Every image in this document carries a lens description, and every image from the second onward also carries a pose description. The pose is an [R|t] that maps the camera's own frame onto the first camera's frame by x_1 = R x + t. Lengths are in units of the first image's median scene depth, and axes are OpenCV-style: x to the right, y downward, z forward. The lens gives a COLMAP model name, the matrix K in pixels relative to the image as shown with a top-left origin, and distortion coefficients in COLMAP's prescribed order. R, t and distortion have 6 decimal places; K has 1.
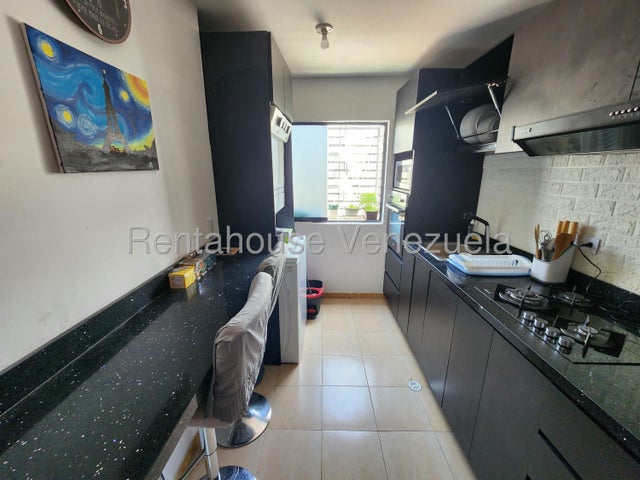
lens RADIAL K [[261.7, 0, 320.0], [0, 261.7, 240.0], [0, 0, 1]] dist [0.000051, 0.000070]
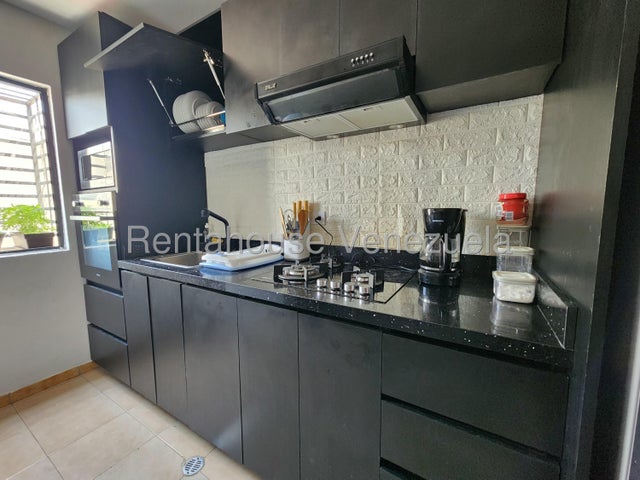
lens RADIAL K [[261.7, 0, 320.0], [0, 261.7, 240.0], [0, 0, 1]] dist [0.000051, 0.000070]
pose [[0.505794, -0.100897, 0.856733, 0.020646], [0.223897, 0.974457, -0.017422, 0.087651], [-0.833092, 0.200632, 0.515465, 0.275887]]
